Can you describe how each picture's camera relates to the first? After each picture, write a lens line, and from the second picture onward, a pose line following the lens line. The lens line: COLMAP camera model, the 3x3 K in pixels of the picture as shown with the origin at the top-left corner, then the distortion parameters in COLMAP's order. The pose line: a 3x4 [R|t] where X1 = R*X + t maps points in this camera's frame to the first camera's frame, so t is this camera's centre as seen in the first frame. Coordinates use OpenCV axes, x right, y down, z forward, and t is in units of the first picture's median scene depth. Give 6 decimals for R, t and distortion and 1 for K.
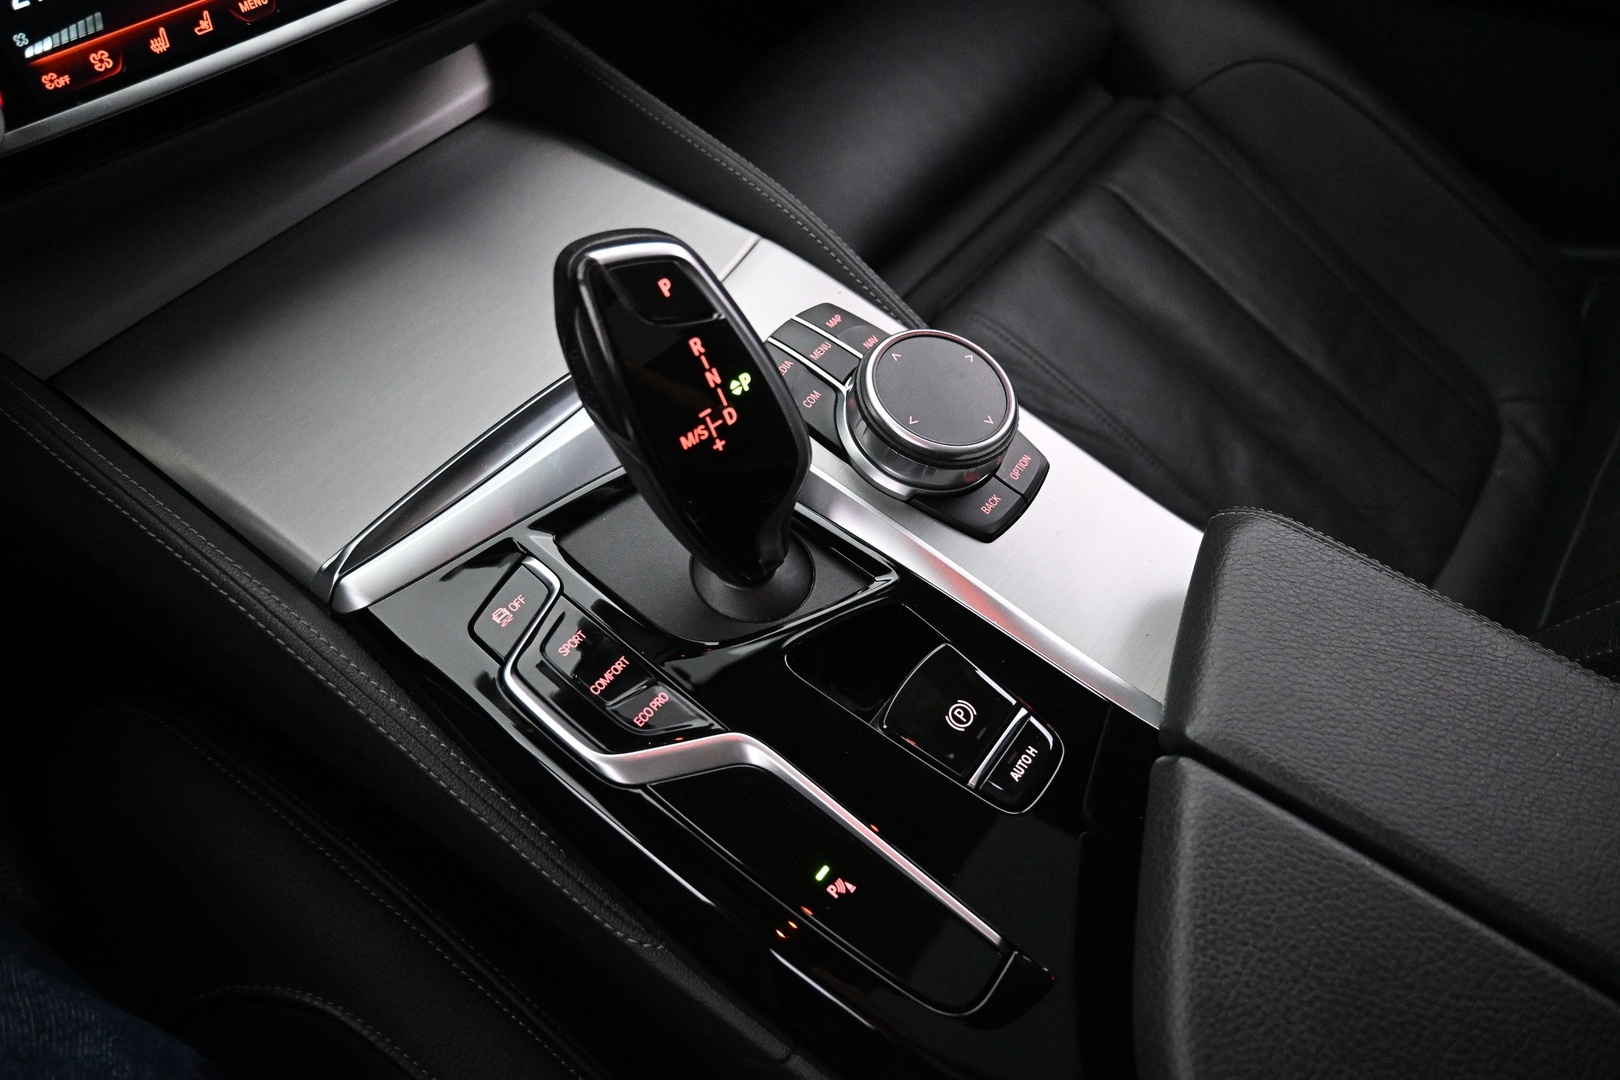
lens RADIAL K [[1087.1, 0, 810.0], [0, 1087.1, 540.0], [0, 0, 1]] dist [-0.000564, -0.000116]
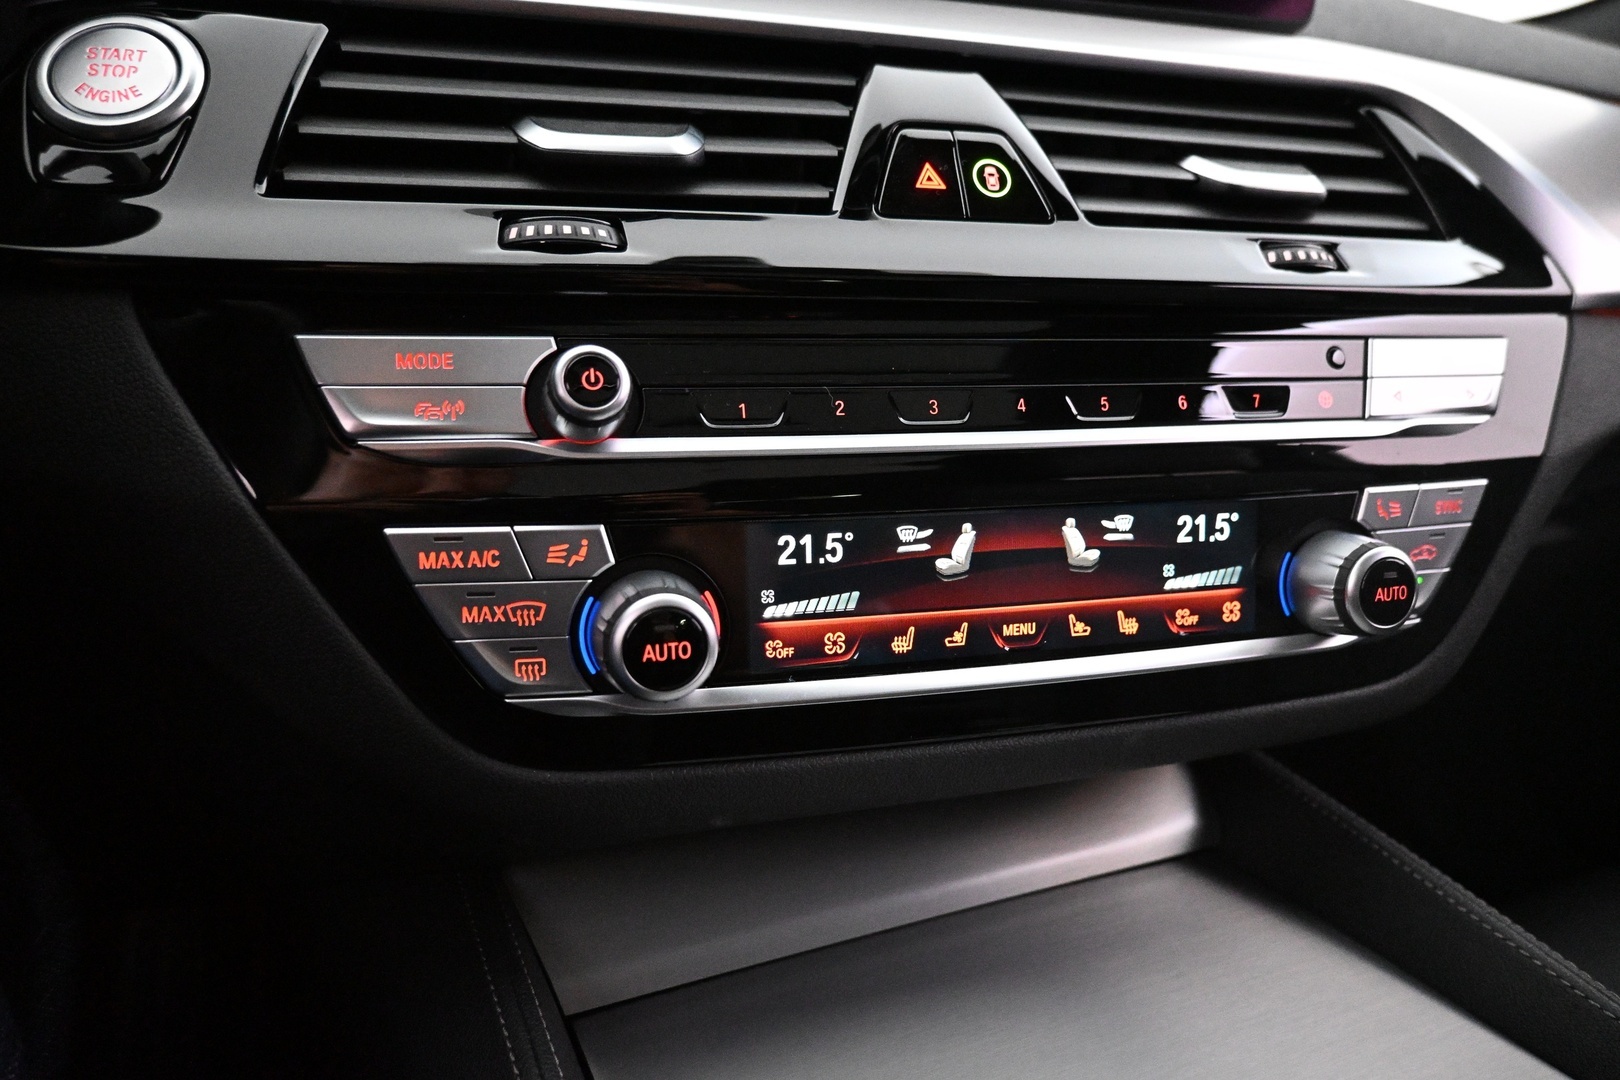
lens RADIAL K [[1087.1, 0, 810.0], [0, 1087.1, 540.0], [0, 0, 1]] dist [-0.000564, -0.000116]
pose [[0.882022, 0.101696, -0.460104, -0.307383], [-0.382050, 0.725885, -0.571952, -0.030978], [0.275817, 0.680257, 0.679099, 0.399256]]
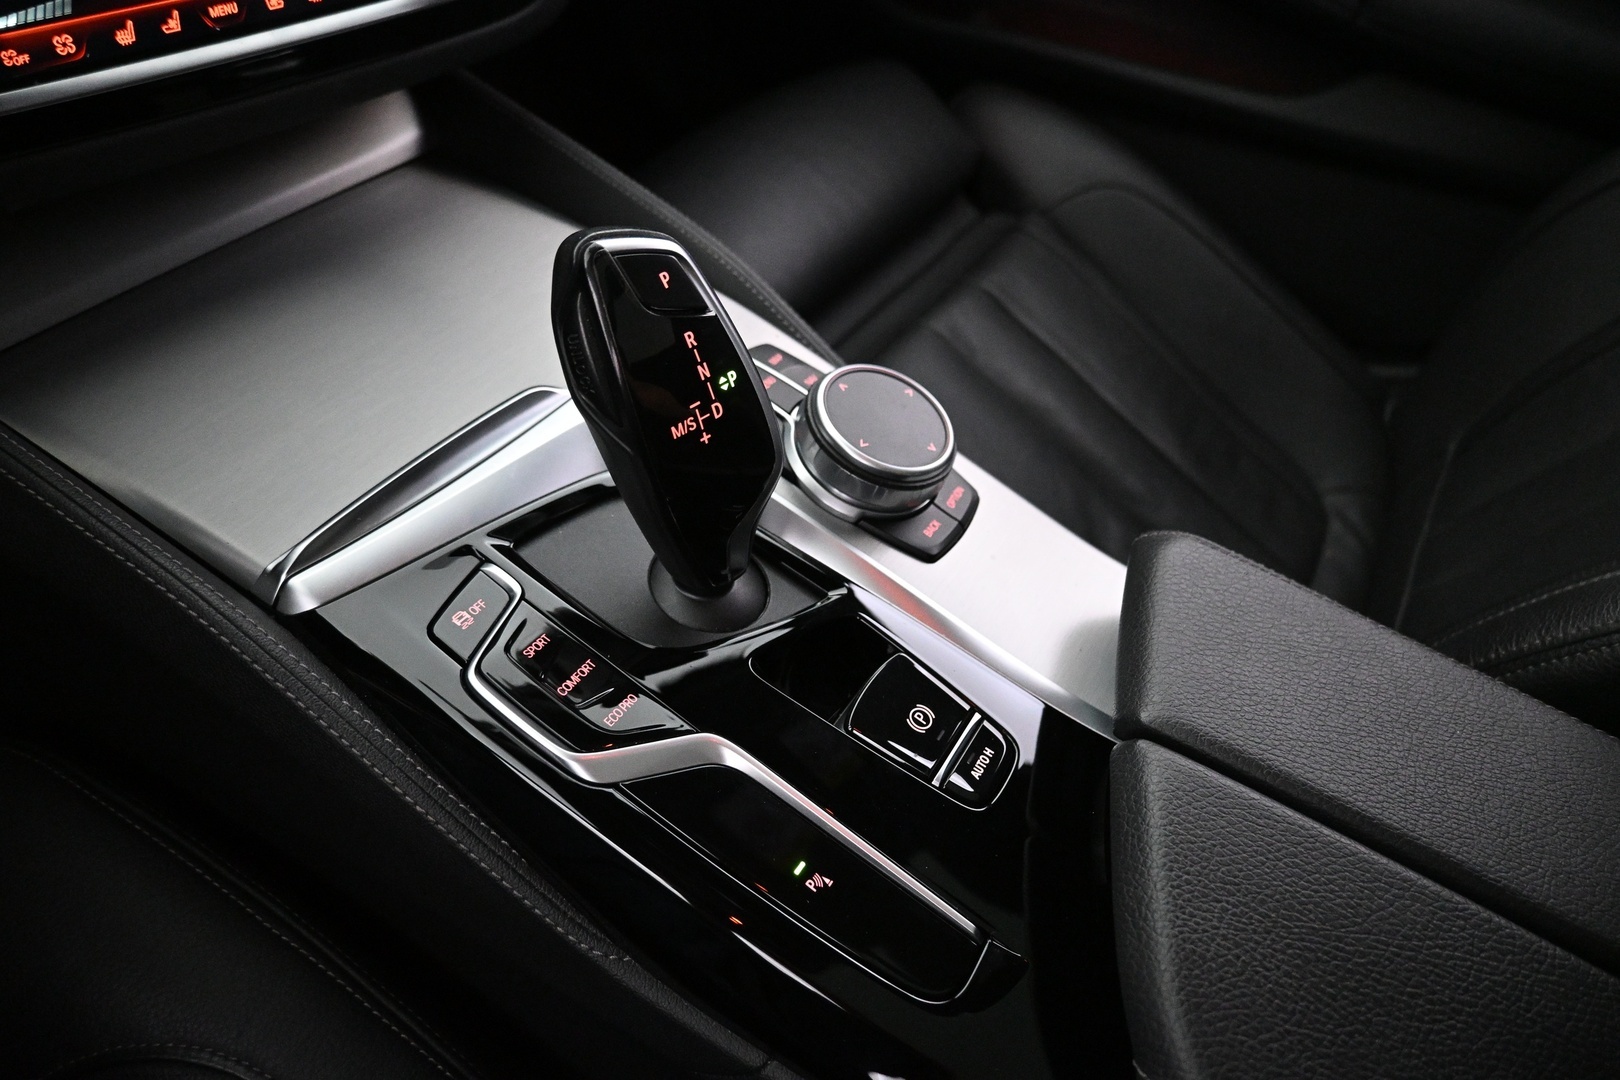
lens RADIAL K [[1087.1, 0, 810.0], [0, 1087.1, 540.0], [0, 0, 1]] dist [-0.000564, -0.000116]
pose [[0.987965, 0.016019, 0.153845, -0.131245], [0.002237, 0.993039, -0.117763, 0.119581], [-0.154661, 0.116689, 0.981052, -0.013574]]
